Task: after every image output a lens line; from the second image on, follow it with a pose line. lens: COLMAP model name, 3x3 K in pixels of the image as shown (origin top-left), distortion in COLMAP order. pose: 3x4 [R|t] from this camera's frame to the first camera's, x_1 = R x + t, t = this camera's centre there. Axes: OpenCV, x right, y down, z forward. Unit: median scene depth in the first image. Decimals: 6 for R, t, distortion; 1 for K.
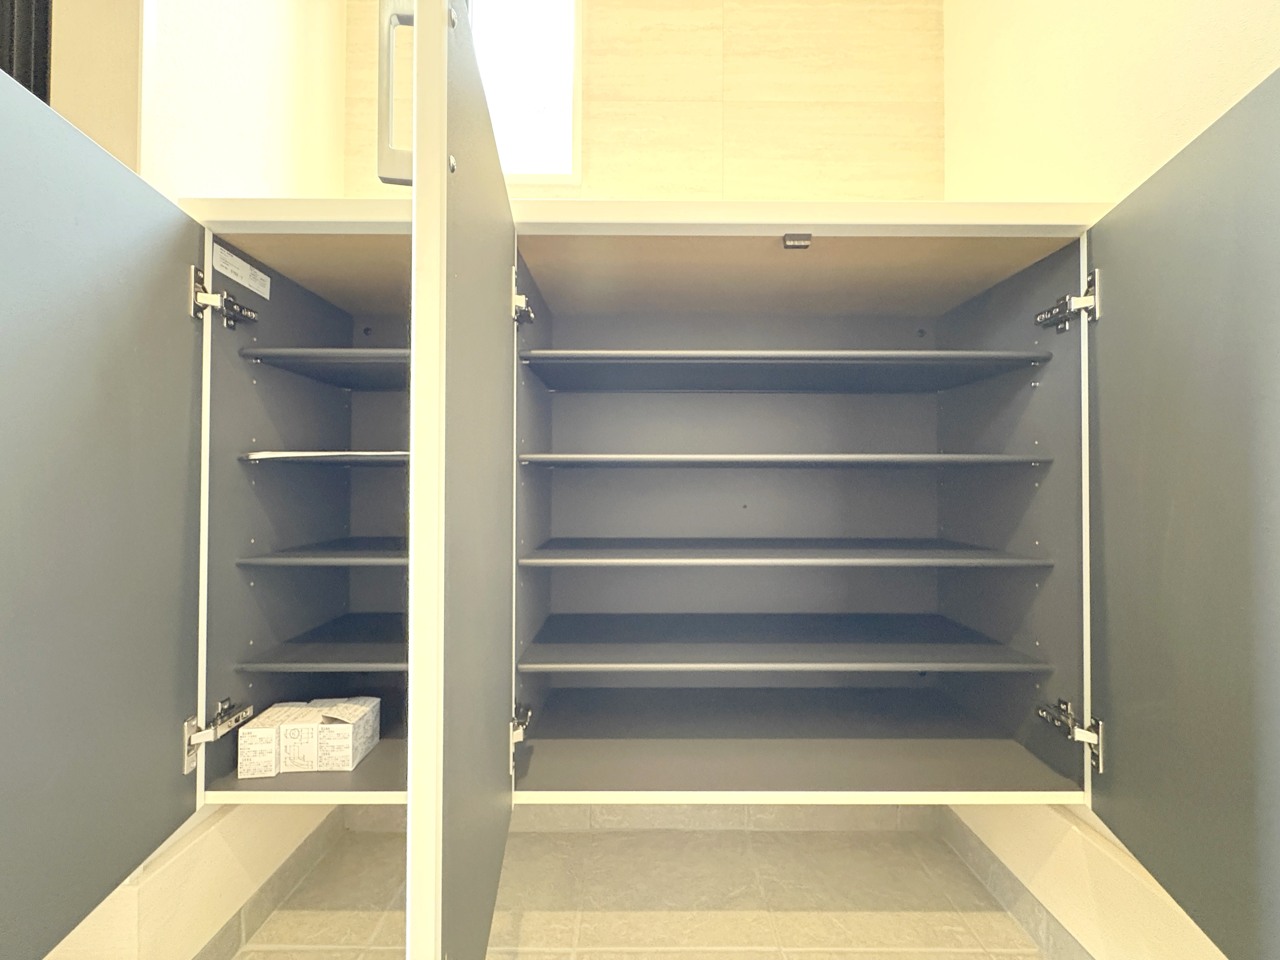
lens RADIAL K [[511.7, 0, 640.2], [0, 511.7, 478.8], [0, 0, 1]] dist [0.006639, -0.000507]
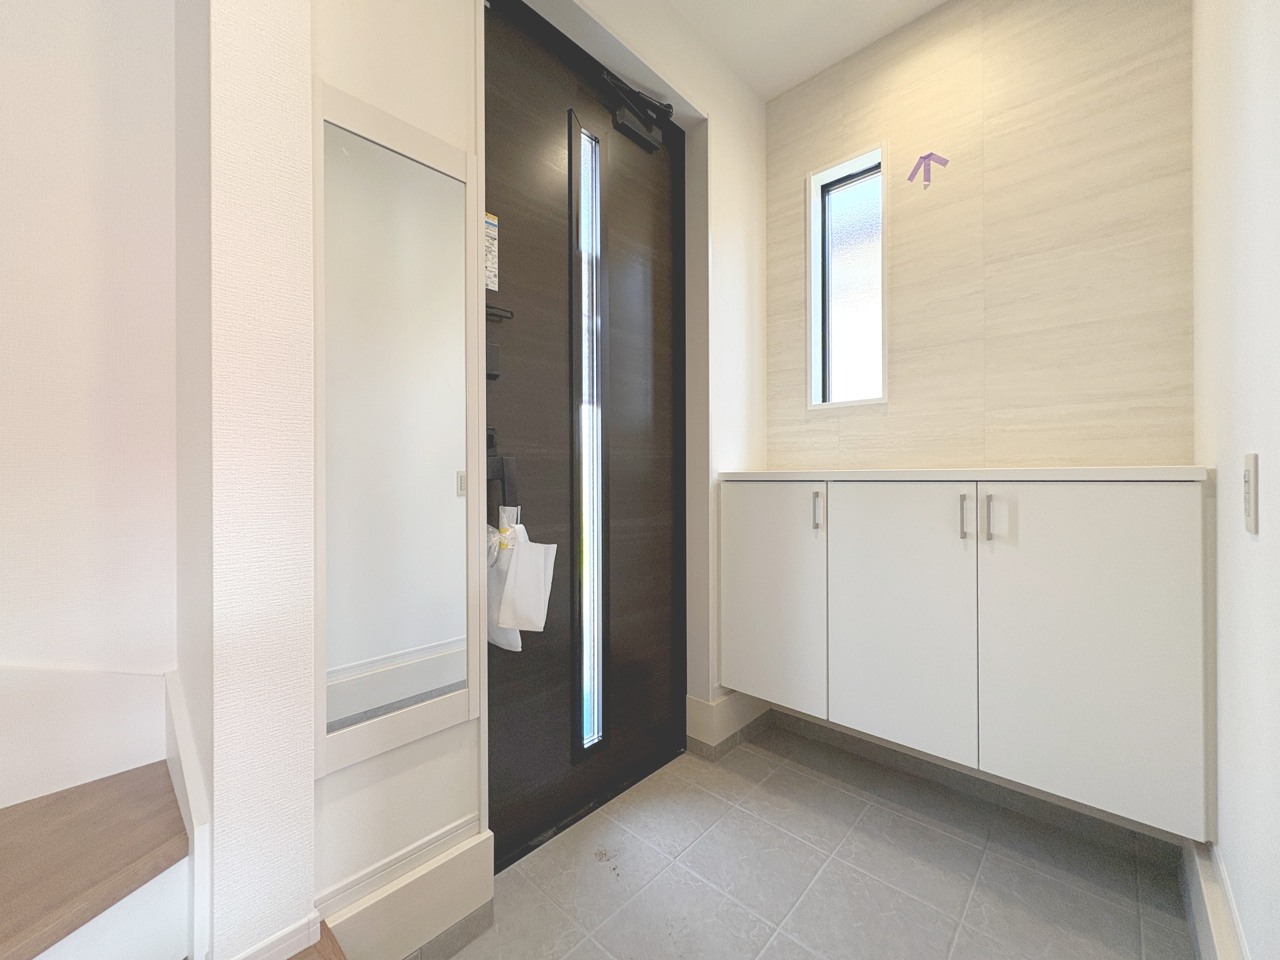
lens RADIAL K [[511.7, 0, 640.4], [0, 511.7, 477.7], [0, 0, 1]] dist [0.006639, -0.000507]
pose [[0.727754, -0.004433, -0.685824, 0.470622], [0.013976, 0.999867, 0.008368, -0.341601], [0.685696, -0.015675, 0.727719, -0.857193]]
